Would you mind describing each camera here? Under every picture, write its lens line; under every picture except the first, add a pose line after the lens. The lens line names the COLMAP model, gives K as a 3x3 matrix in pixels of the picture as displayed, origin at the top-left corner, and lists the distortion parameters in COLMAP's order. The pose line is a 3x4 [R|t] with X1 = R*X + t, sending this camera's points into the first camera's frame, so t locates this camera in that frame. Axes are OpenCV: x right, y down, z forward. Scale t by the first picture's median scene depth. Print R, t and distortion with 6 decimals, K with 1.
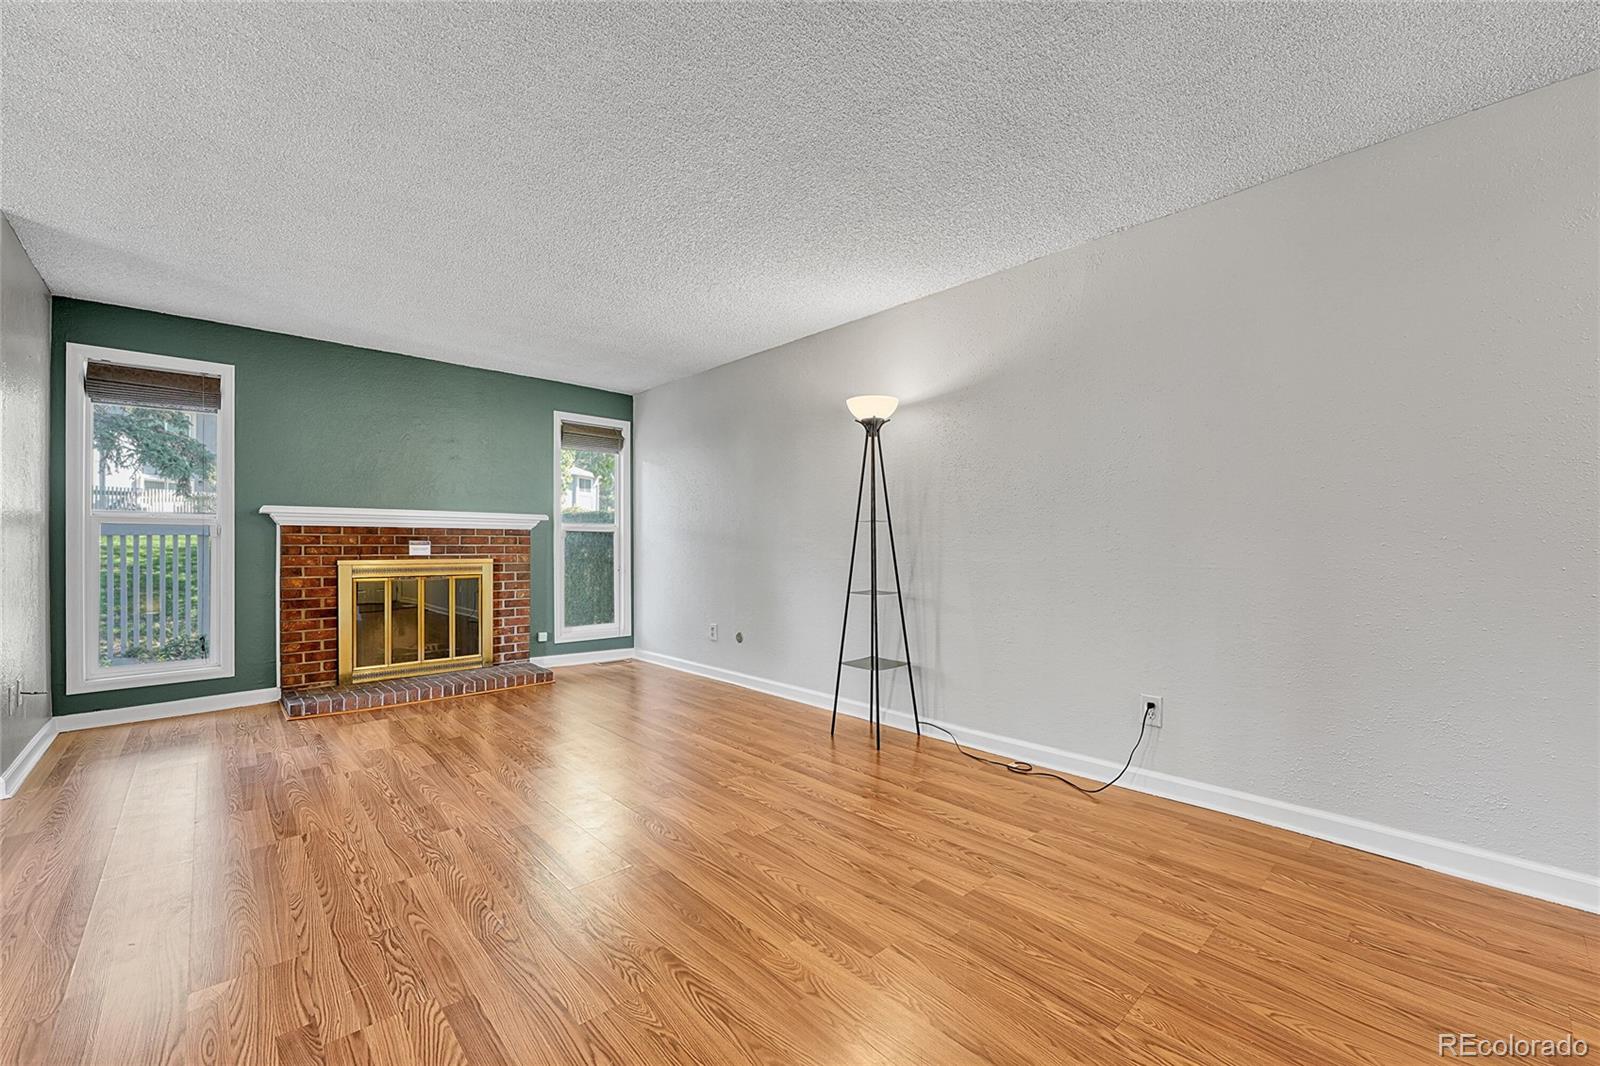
lens RADIAL K [[640.2, 0, 801.2], [0, 640.2, 539.0], [0, 0, 1]] dist [-0.000569, -0.000025]
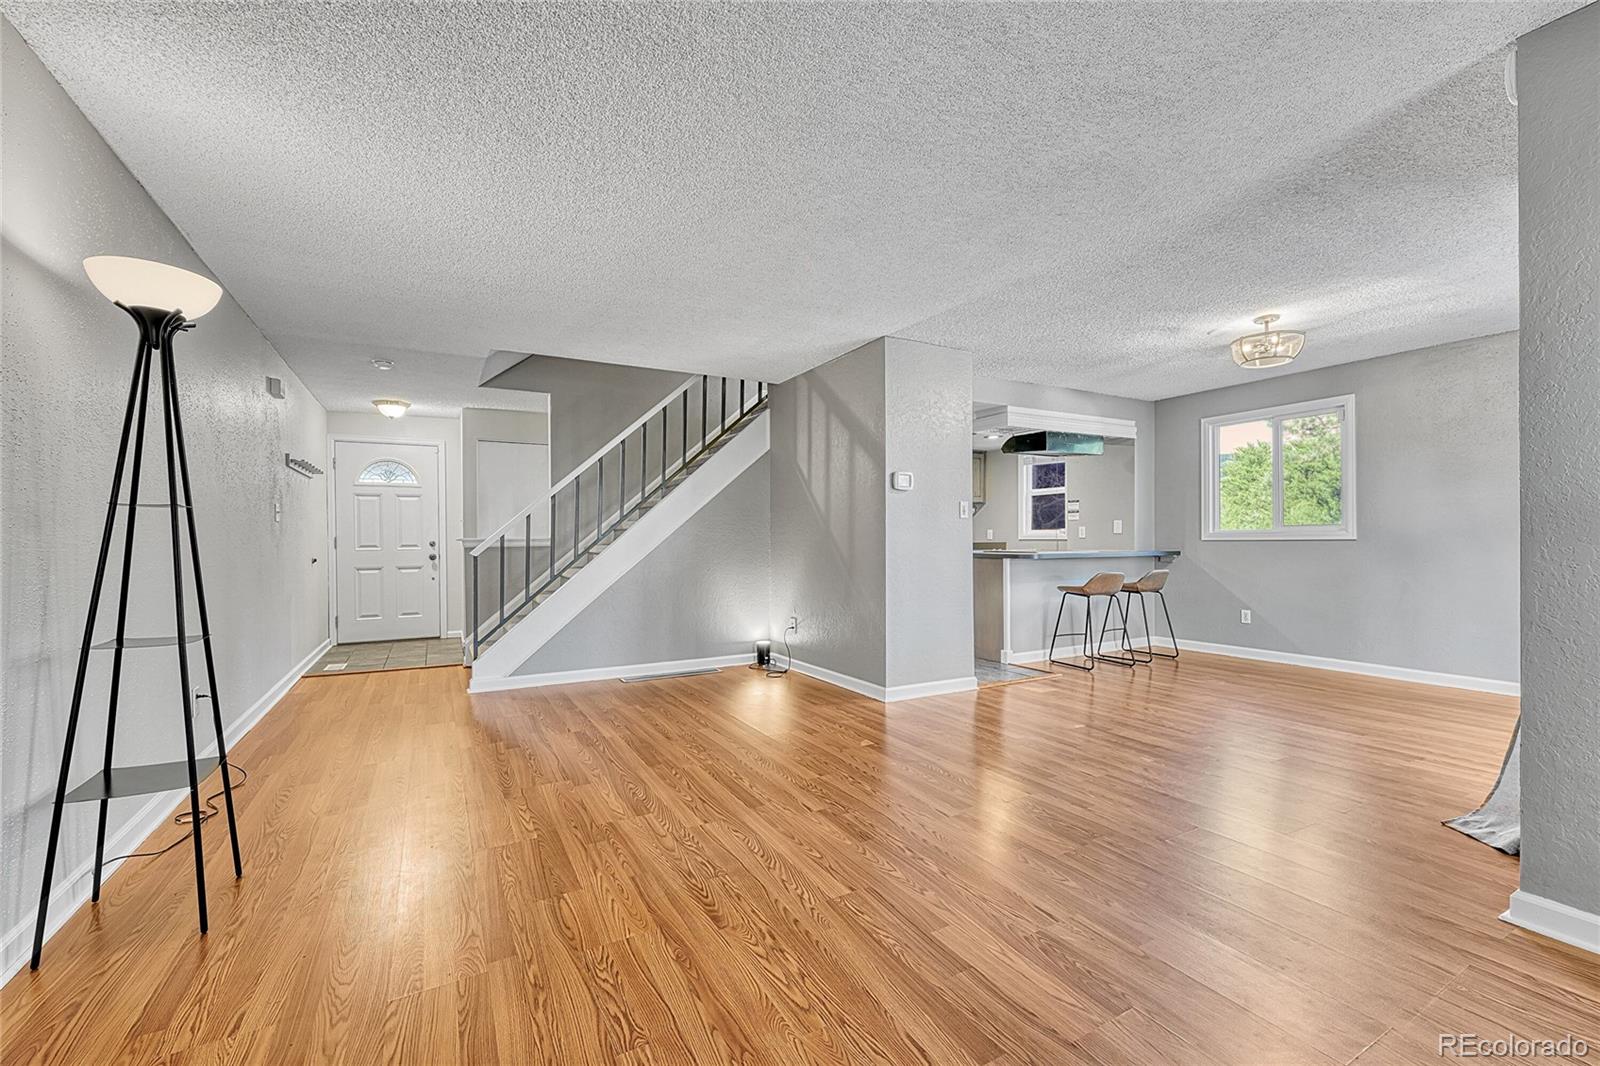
lens RADIAL K [[640.2, 0, 798.1], [0, 640.2, 539.2], [0, 0, 1]] dist [-0.000569, -0.000025]
pose [[-0.974410, 0.007176, 0.224663, -0.742250], [0.004525, 0.999914, -0.012314, 0.016390], [-0.224732, -0.010982, -0.974359, 1.997510]]
